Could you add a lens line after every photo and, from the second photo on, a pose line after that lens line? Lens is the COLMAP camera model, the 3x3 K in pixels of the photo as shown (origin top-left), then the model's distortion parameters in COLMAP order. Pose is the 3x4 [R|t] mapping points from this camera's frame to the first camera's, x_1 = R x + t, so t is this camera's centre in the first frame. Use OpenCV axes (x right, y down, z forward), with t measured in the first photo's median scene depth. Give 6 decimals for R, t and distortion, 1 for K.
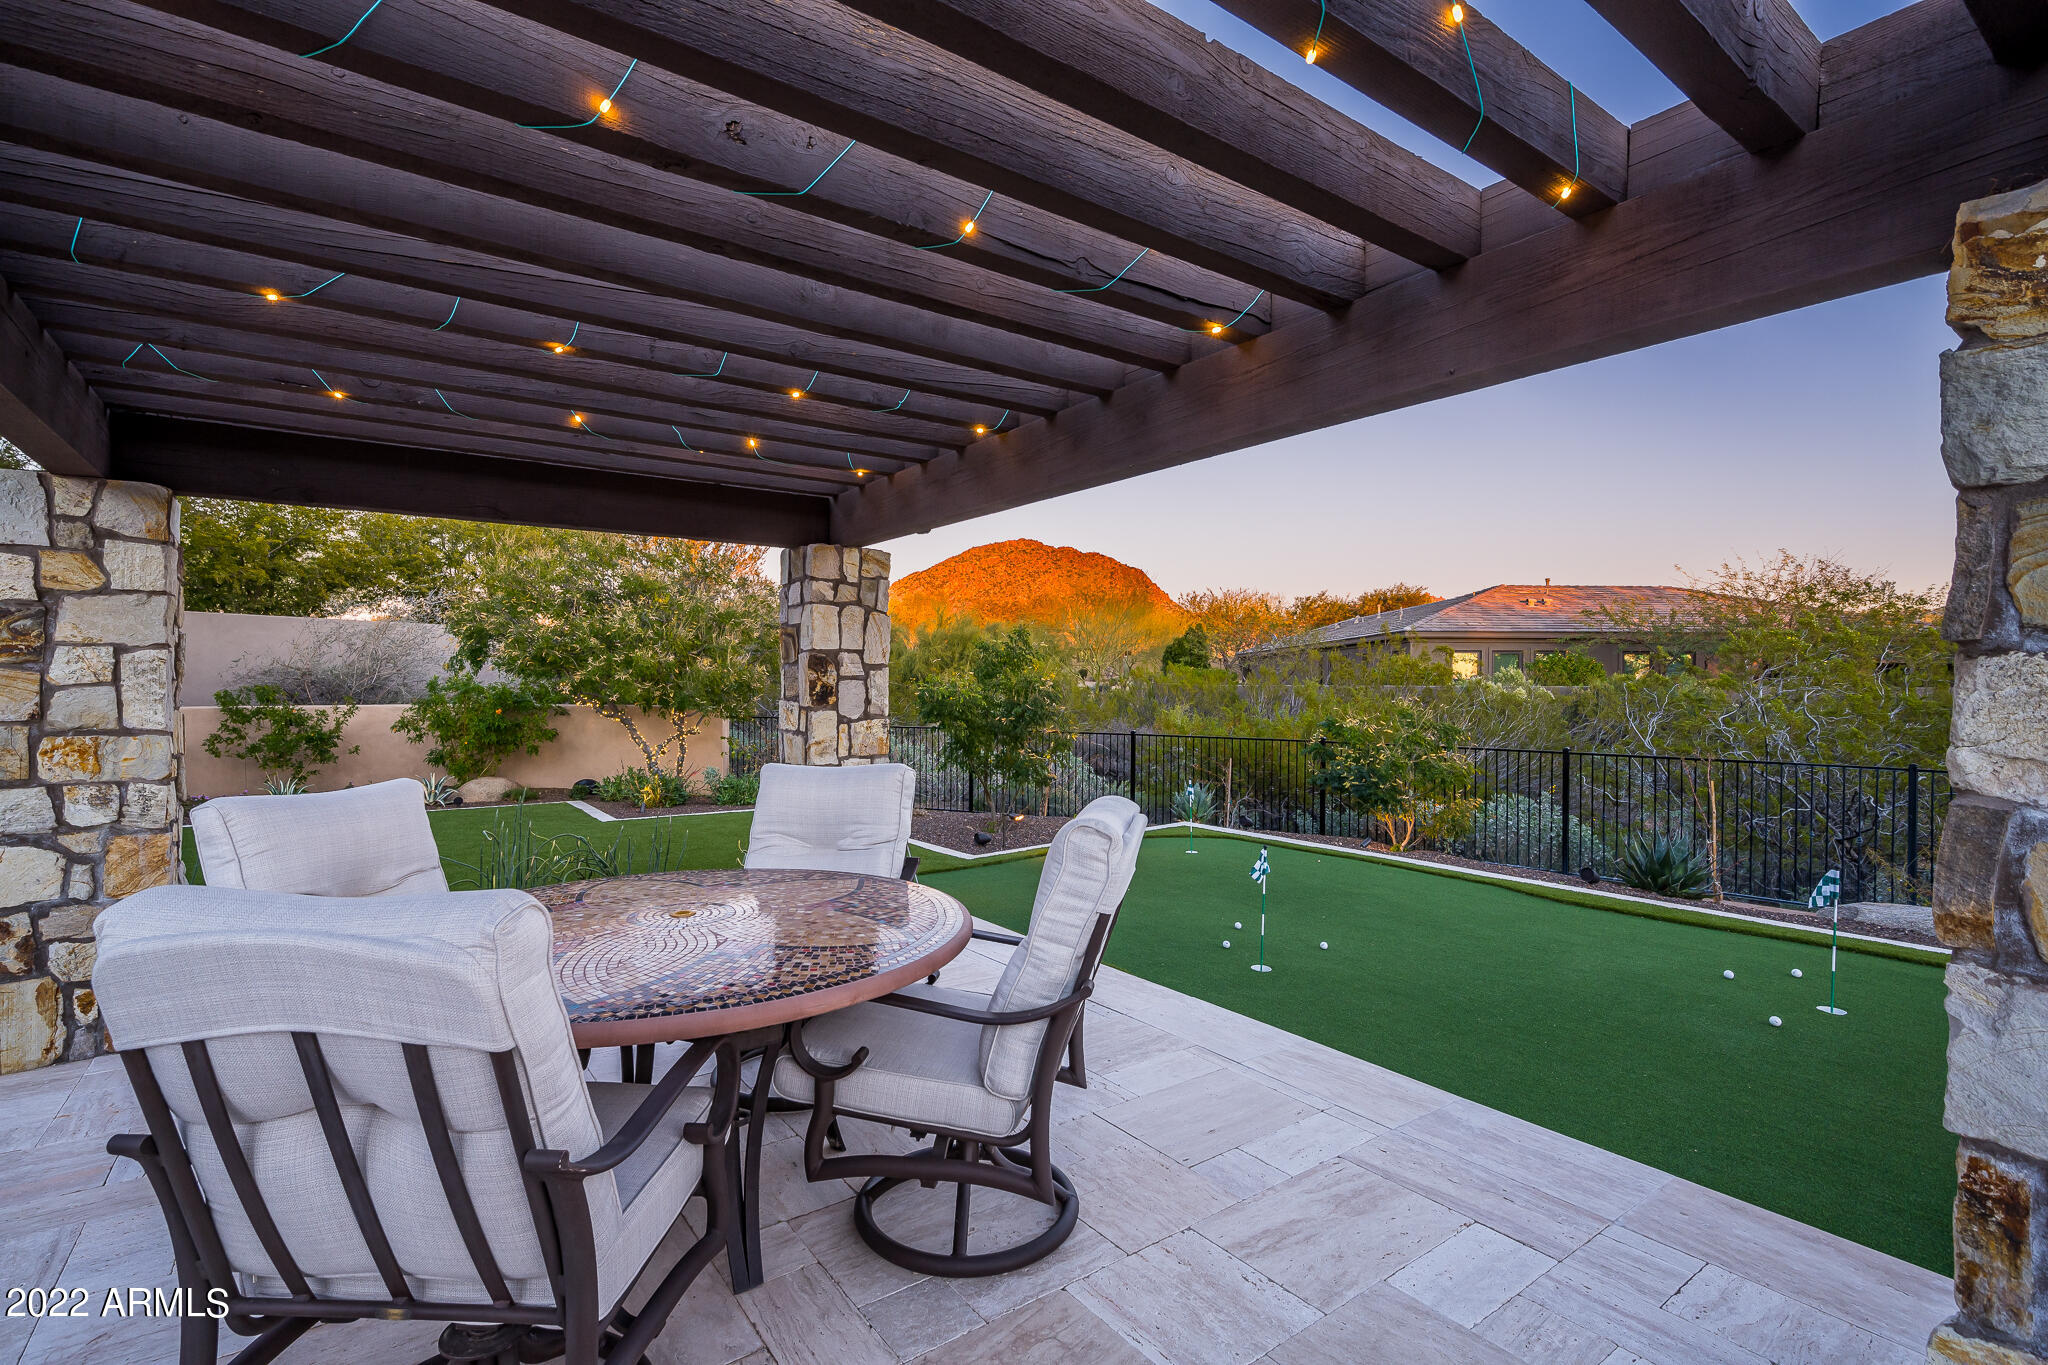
lens RADIAL K [[938.3, 0, 1018.8], [0, 938.3, 685.4], [0, 0, 1]] dist [0.000530, 0.001081]
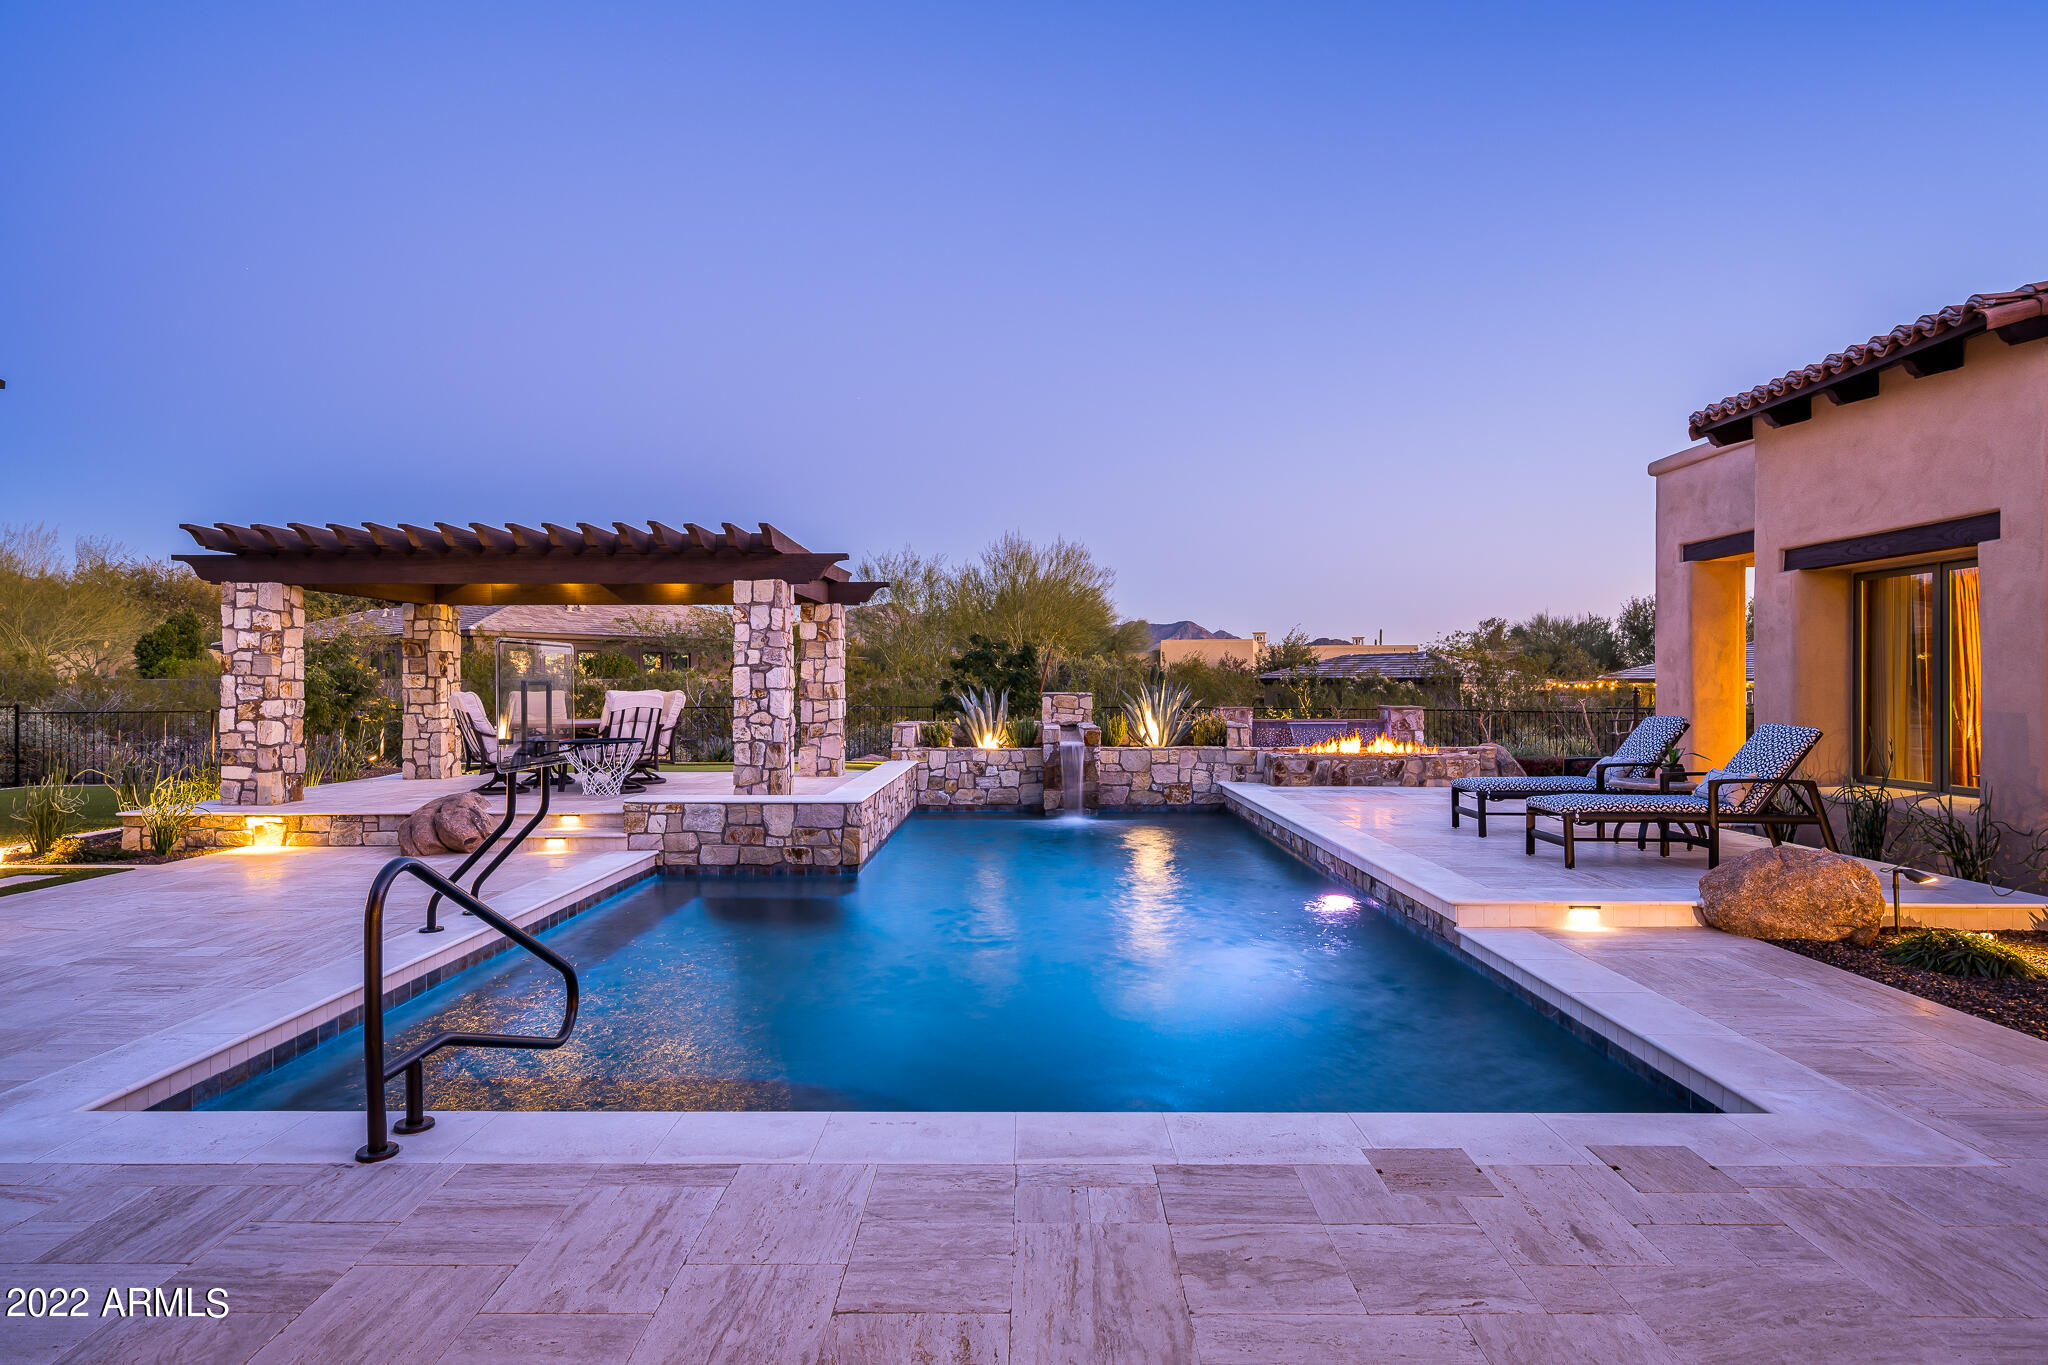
lens RADIAL K [[1109.1, 0, 1018.0], [0, 1109.1, 682.8], [0, 0, 1]] dist [0.002357, 0.000213]
pose [[0.591104, -0.003255, 0.806589, -0.790579], [0.005672, 0.999984, -0.000121, 0.023721], [-0.806575, 0.004647, 0.591113, -0.868424]]
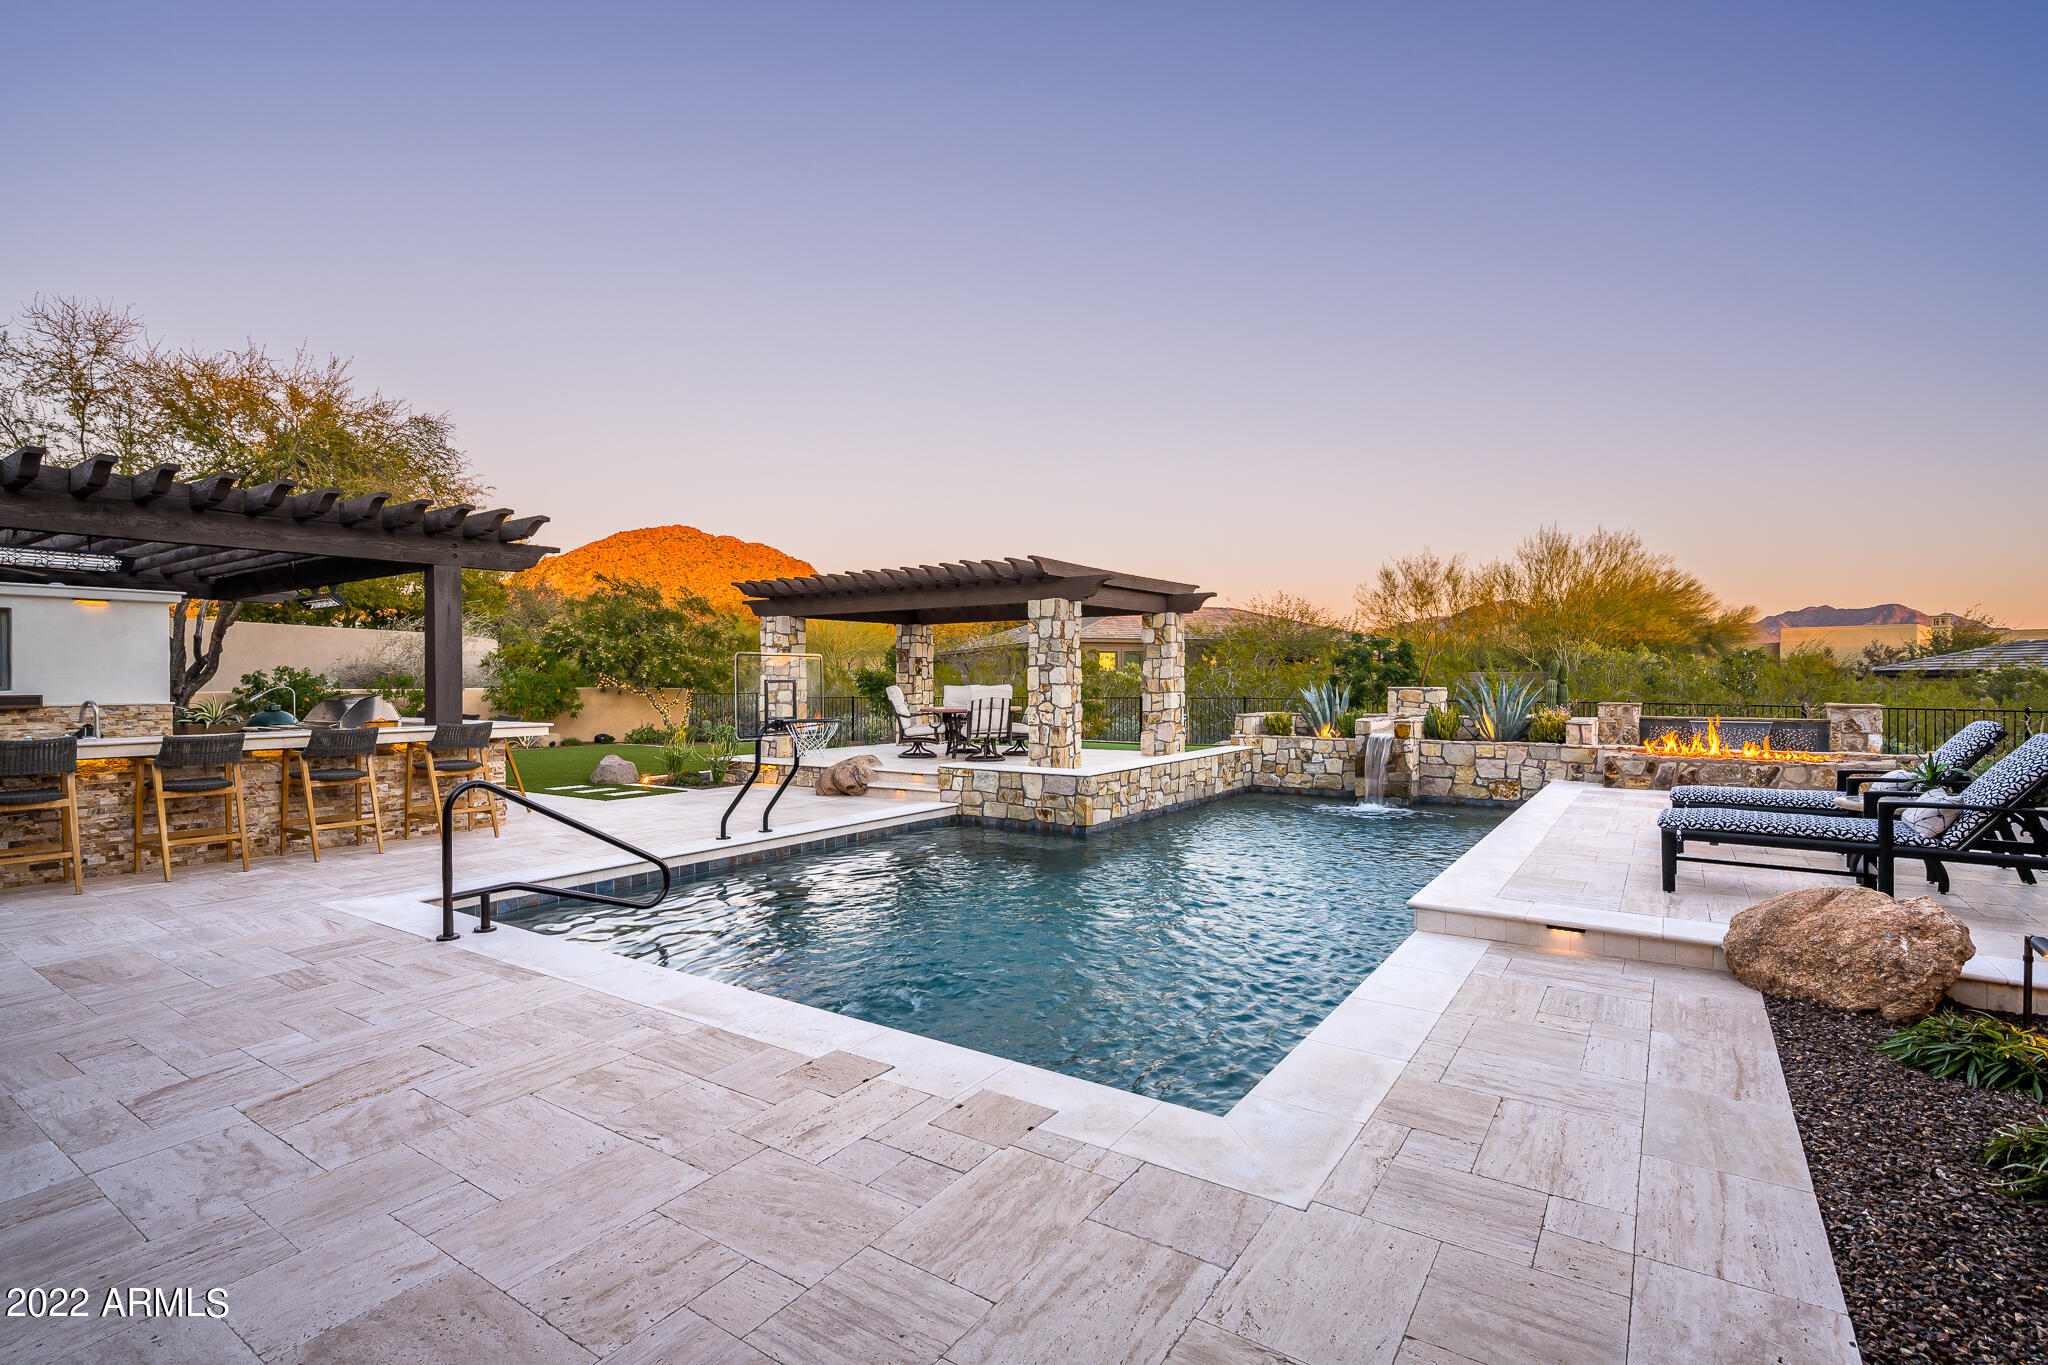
lens RADIAL K [[953.7, 0, 1022.2], [0, 953.7, 686.9], [0, 0, 1]] dist [0.001155, 0.000014]
pose [[0.939452, -0.010037, 0.342532, -0.510131], [0.008305, 0.999944, 0.006523, 0.023374], [-0.342579, -0.003283, 0.939483, -1.129149]]
